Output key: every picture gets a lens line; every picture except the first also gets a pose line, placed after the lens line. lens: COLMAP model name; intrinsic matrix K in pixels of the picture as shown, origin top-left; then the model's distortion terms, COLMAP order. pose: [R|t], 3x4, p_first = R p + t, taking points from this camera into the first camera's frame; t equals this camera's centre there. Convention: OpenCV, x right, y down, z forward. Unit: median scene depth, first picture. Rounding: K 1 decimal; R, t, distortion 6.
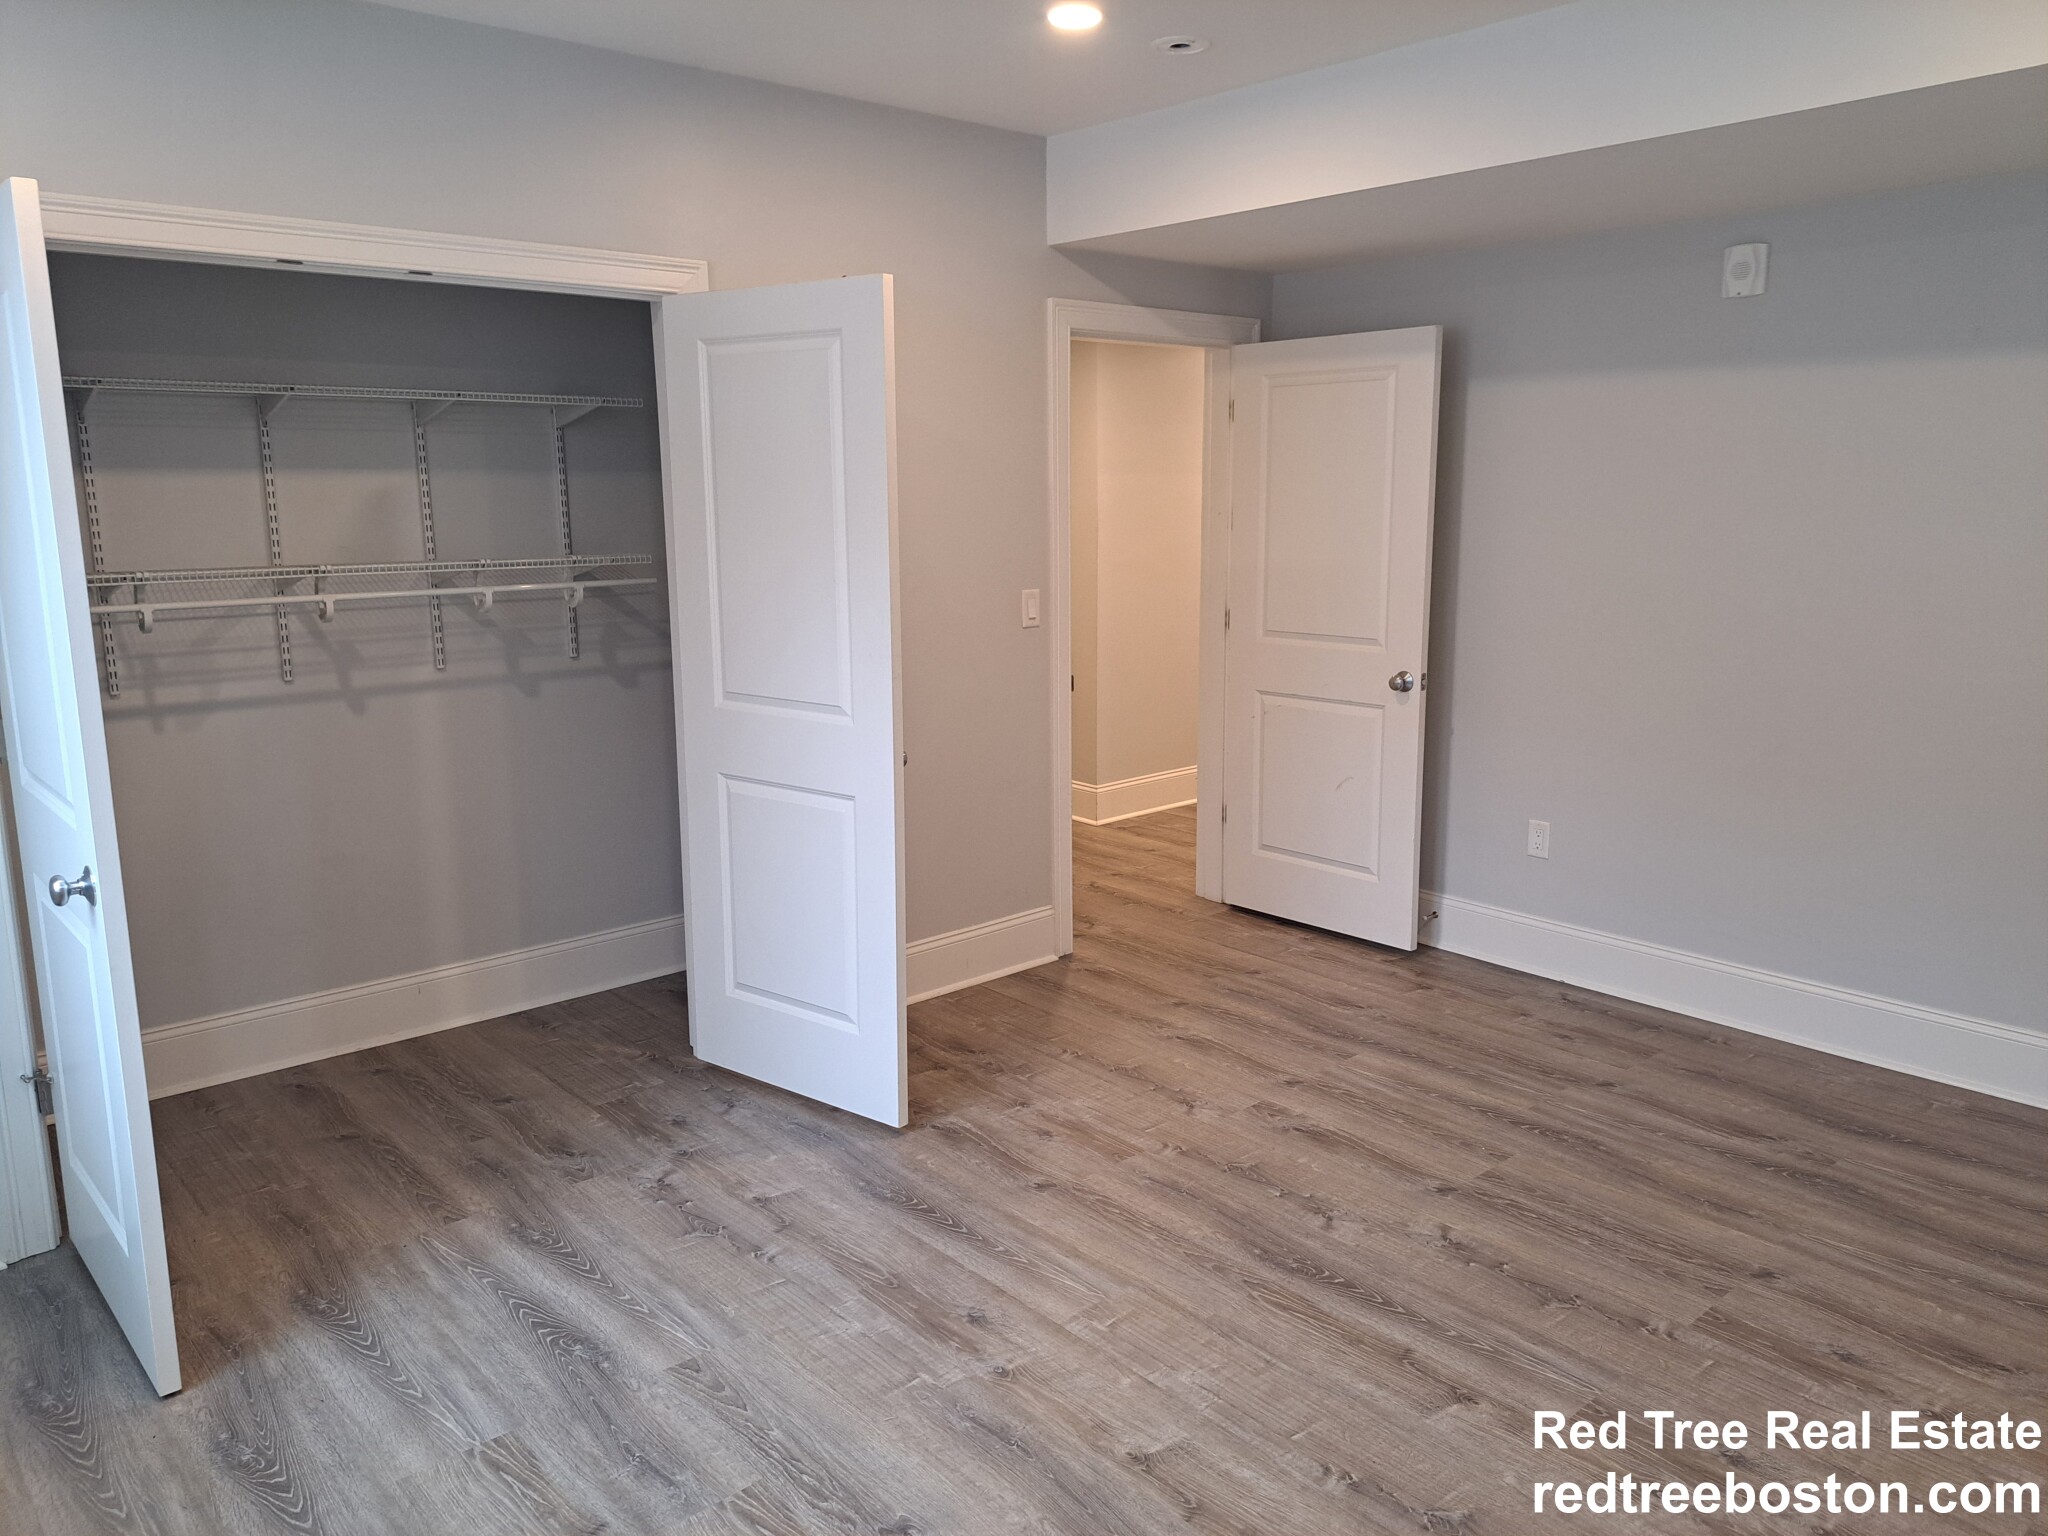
lens RADIAL K [[1475.8, 0, 1037.2], [0, 1475.8, 760.4], [0, 0, 1]] dist [0.061563, -0.042151]
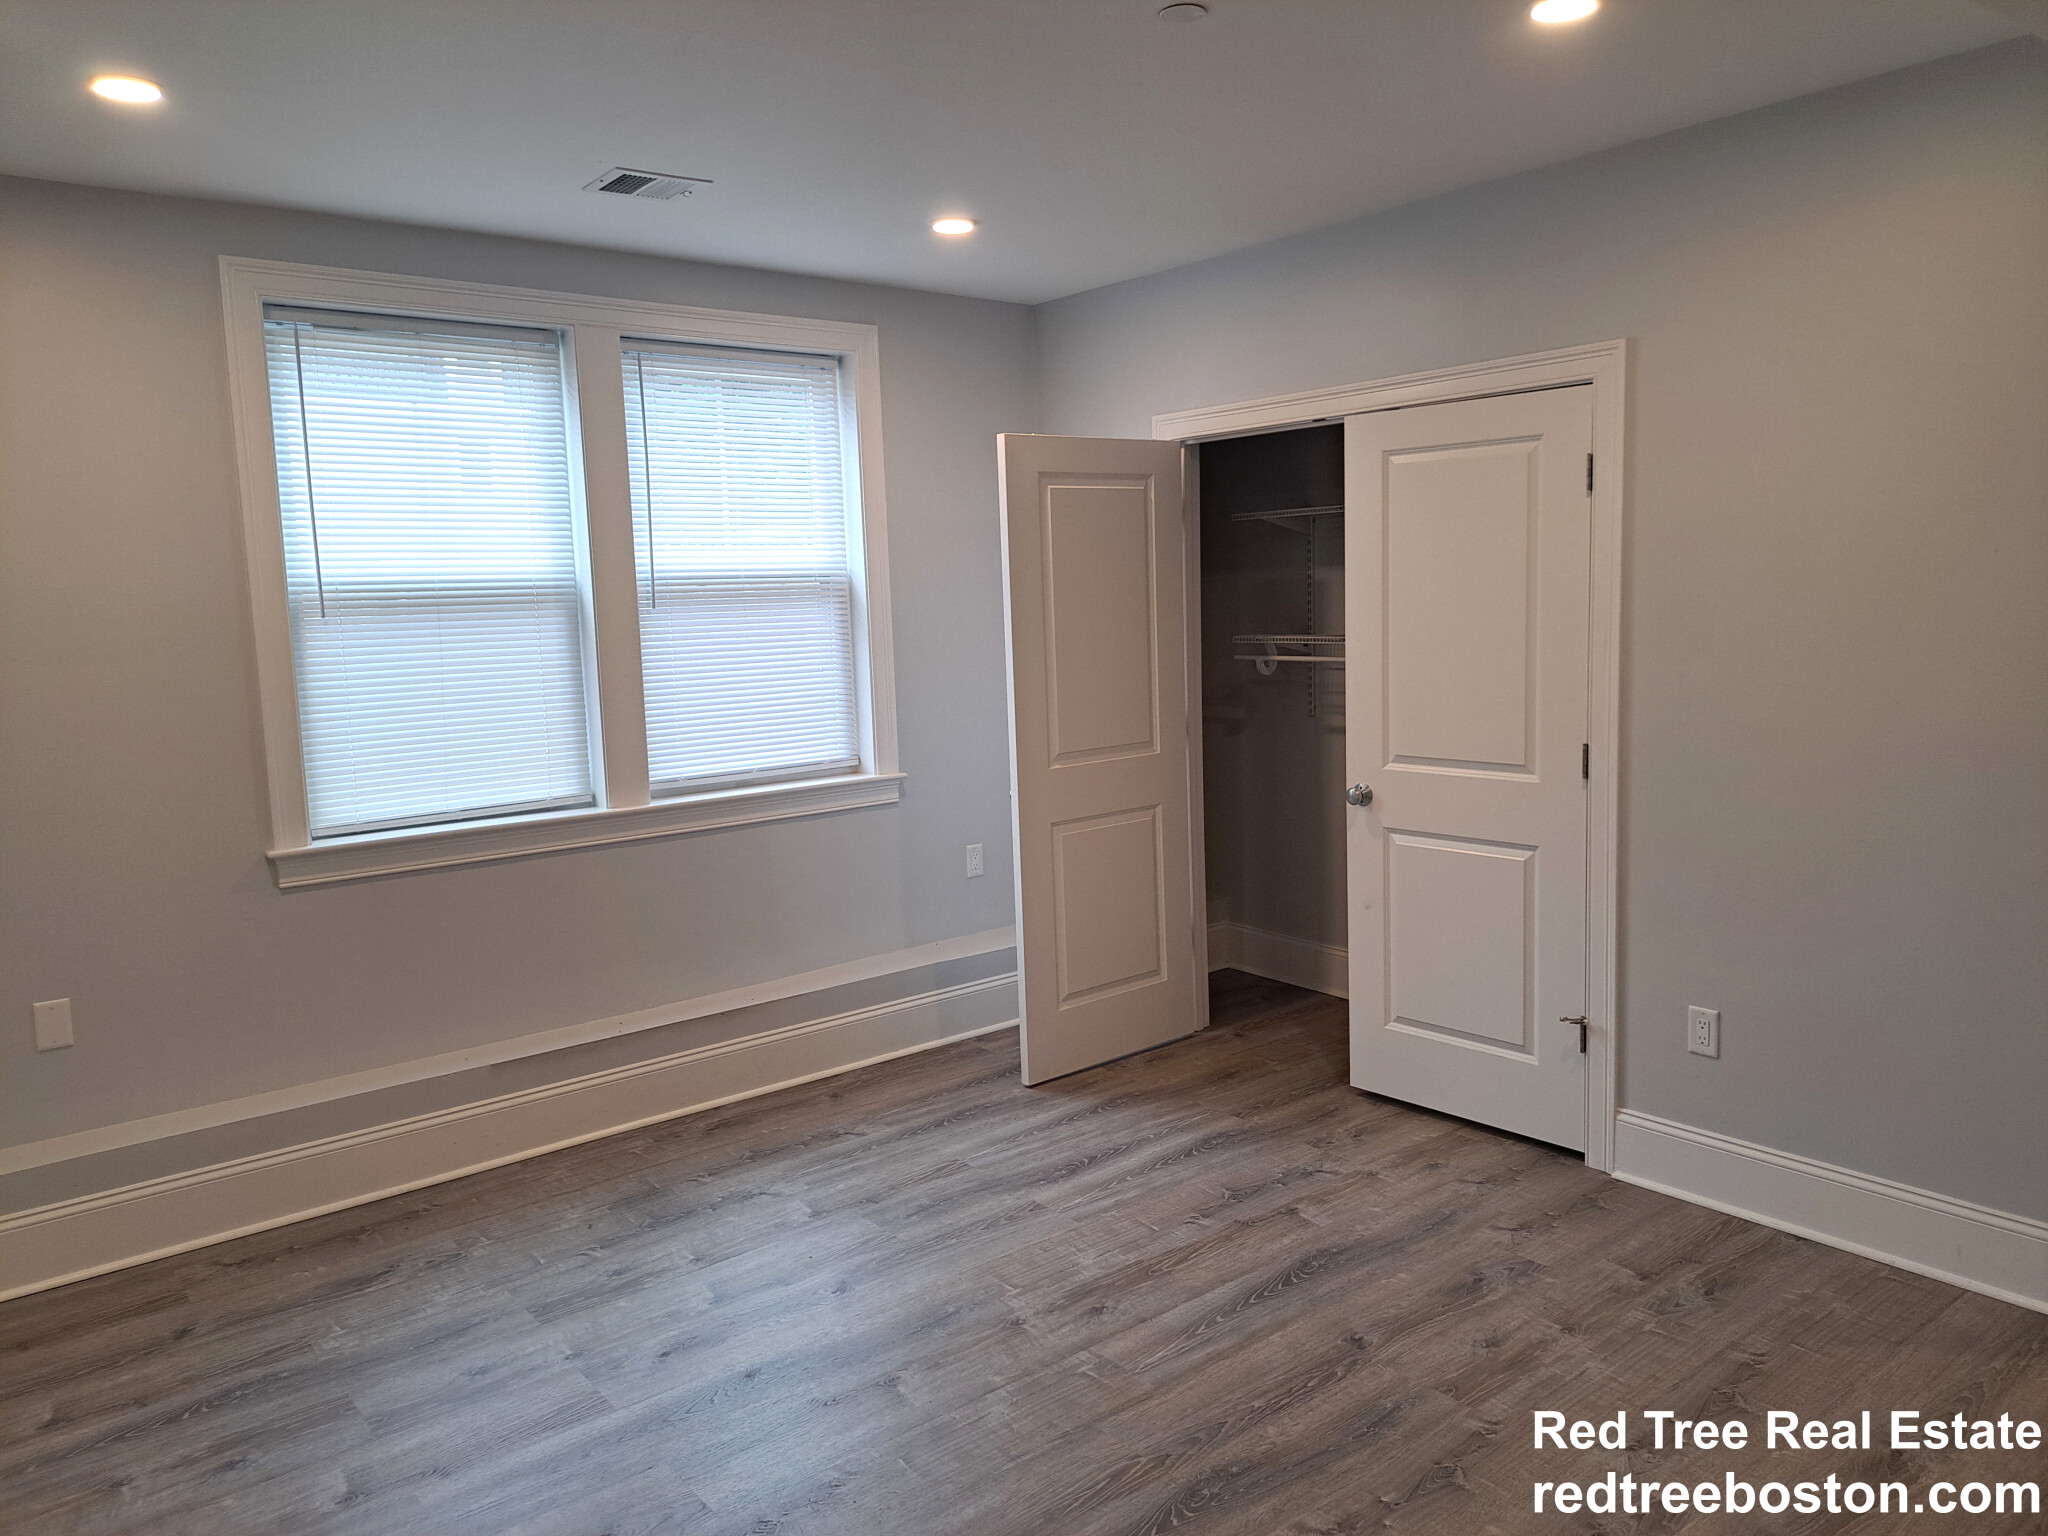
lens RADIAL K [[1475.8, 0, 1032.1], [0, 1475.8, 729.7], [0, 0, 1]] dist [0.061563, -0.042151]
pose [[-0.039380, 0.111251, -0.993012, 1.010932], [-0.160445, 0.980184, 0.116177, -0.179024], [0.986259, 0.163899, -0.020750, 0.873073]]
